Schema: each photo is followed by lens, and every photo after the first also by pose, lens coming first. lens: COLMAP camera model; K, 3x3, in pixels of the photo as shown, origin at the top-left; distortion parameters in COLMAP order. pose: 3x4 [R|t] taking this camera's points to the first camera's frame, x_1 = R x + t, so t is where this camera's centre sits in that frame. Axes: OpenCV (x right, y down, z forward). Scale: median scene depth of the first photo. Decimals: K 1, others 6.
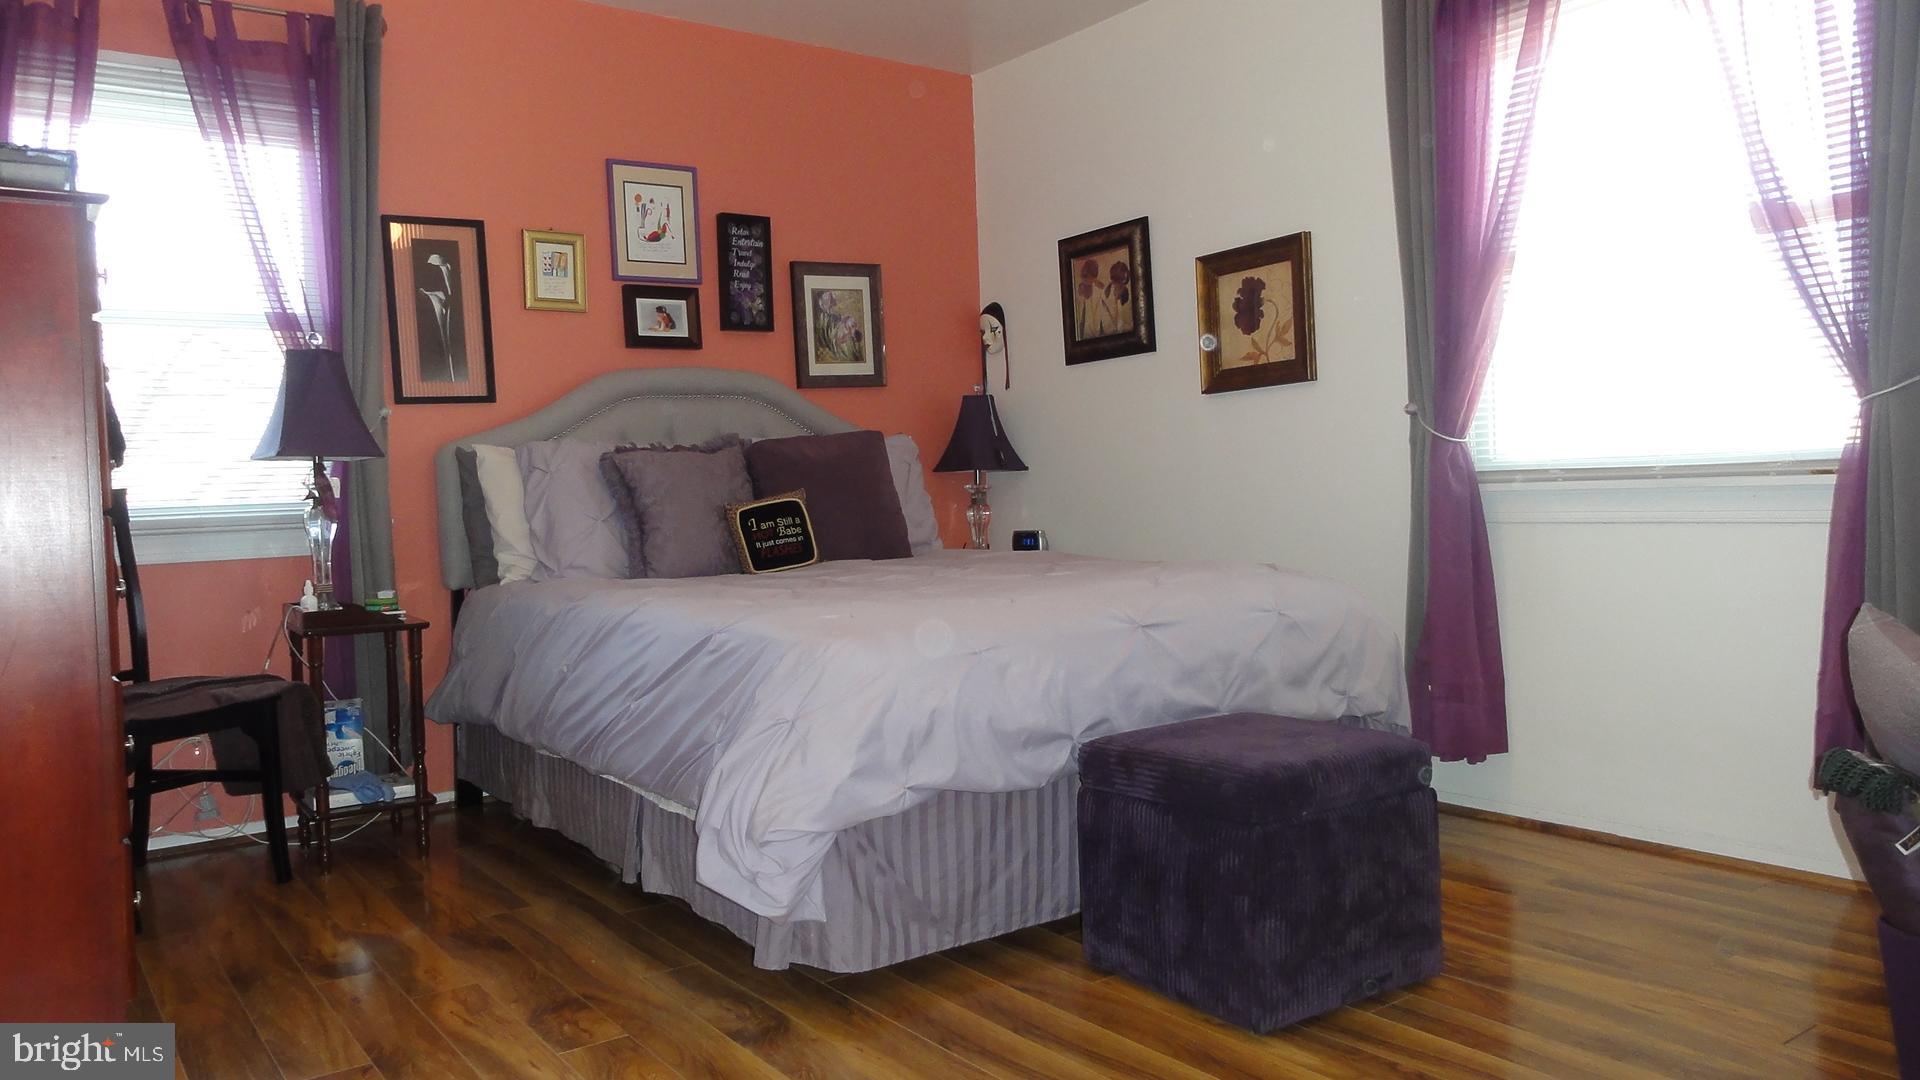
lens RADIAL K [[1357.5, 0, 965.1], [0, 1357.5, 527.3], [0, 0, 1]] dist [-0.003839, 0.004779]
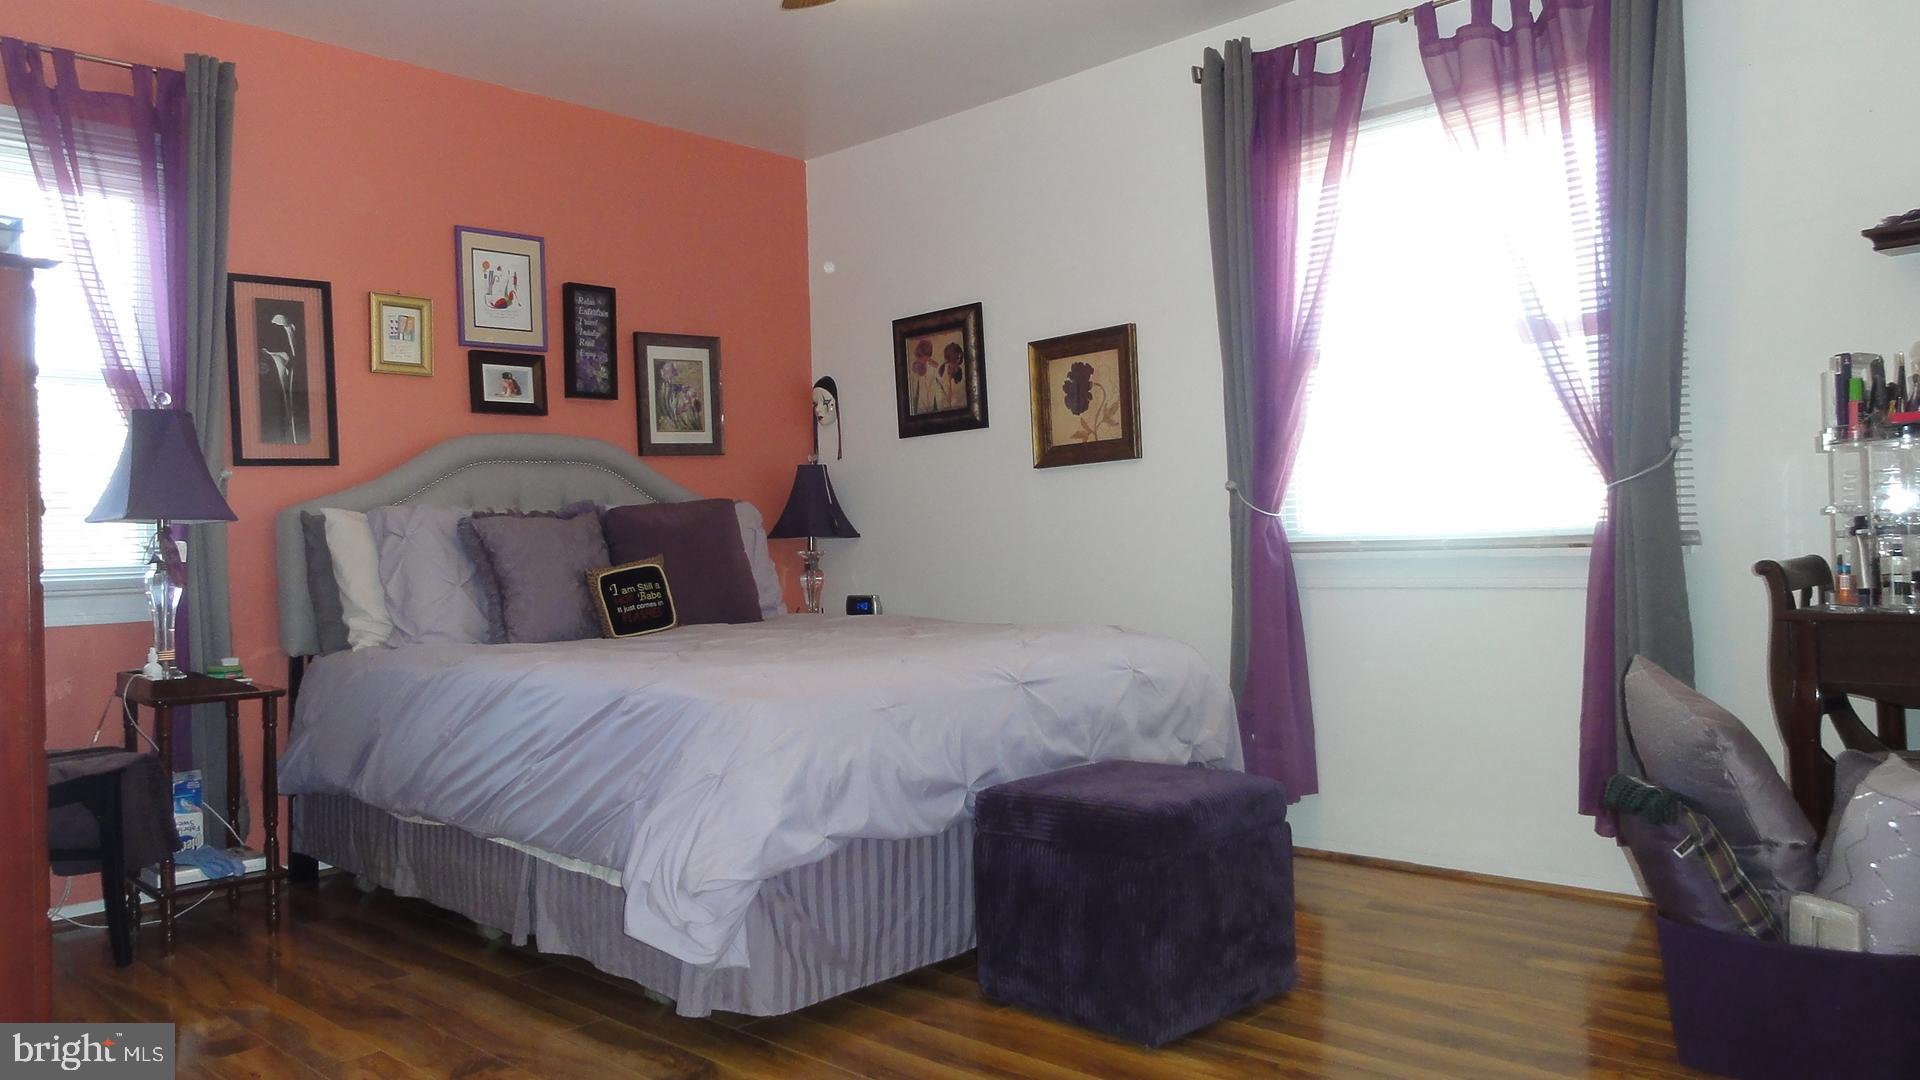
lens RADIAL K [[1357.5, 0, 965.1], [0, 1357.5, 527.3], [0, 0, 1]] dist [-0.003839, 0.004779]
pose [[0.983151, 0.008264, 0.182606, -0.093082], [0.000417, 0.998874, -0.047449, -0.000441], [-0.182792, 0.046726, 0.982041, -0.056533]]
